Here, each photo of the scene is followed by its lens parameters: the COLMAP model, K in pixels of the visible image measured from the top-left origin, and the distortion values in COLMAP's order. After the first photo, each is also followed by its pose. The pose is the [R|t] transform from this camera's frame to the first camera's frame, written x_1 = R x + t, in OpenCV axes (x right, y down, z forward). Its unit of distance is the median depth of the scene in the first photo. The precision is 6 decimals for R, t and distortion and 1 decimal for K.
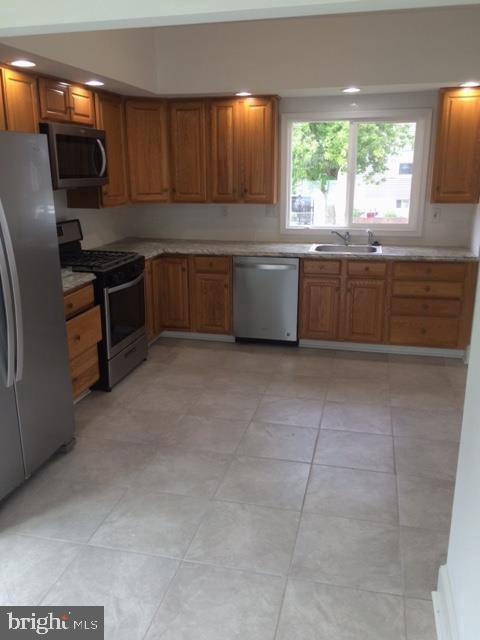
lens RADIAL K [[551.8, 0, 238.5], [0, 551.8, 317.6], [0, 0, 1]] dist [0.089228, -0.125000]
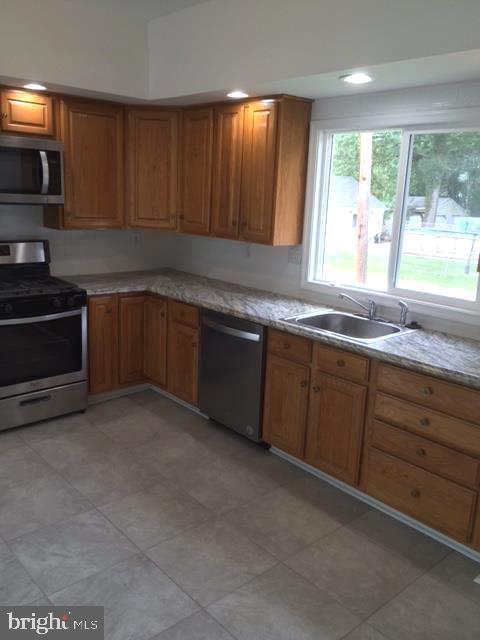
lens RADIAL K [[551.8, 0, 238.5], [0, 551.8, 317.6], [0, 0, 1]] dist [0.089228, -0.125000]
pose [[0.818436, 0.168863, -0.549225, 0.452096], [-0.196237, 0.980515, 0.009042, -0.115957], [0.540050, 0.100378, 0.835625, 0.403635]]
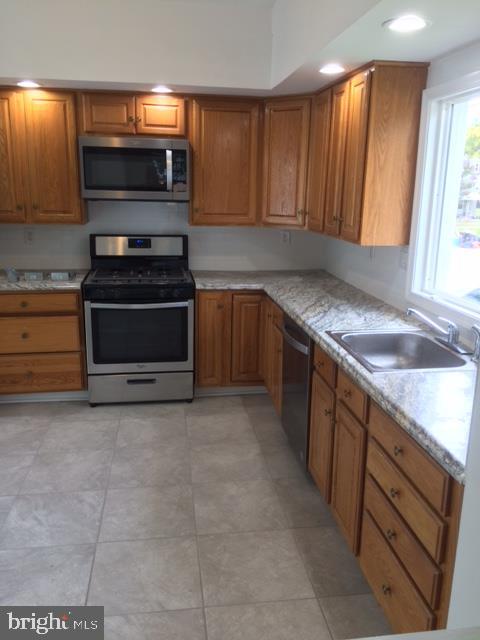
lens RADIAL K [[551.8, 0, 238.5], [0, 551.8, 317.6], [0, 0, 1]] dist [0.089228, -0.125000]
pose [[0.359893, 0.230081, -0.904179, 0.597209], [-0.265317, 0.954344, 0.137241, -0.184719], [0.894474, 0.190502, 0.404506, 0.681920]]
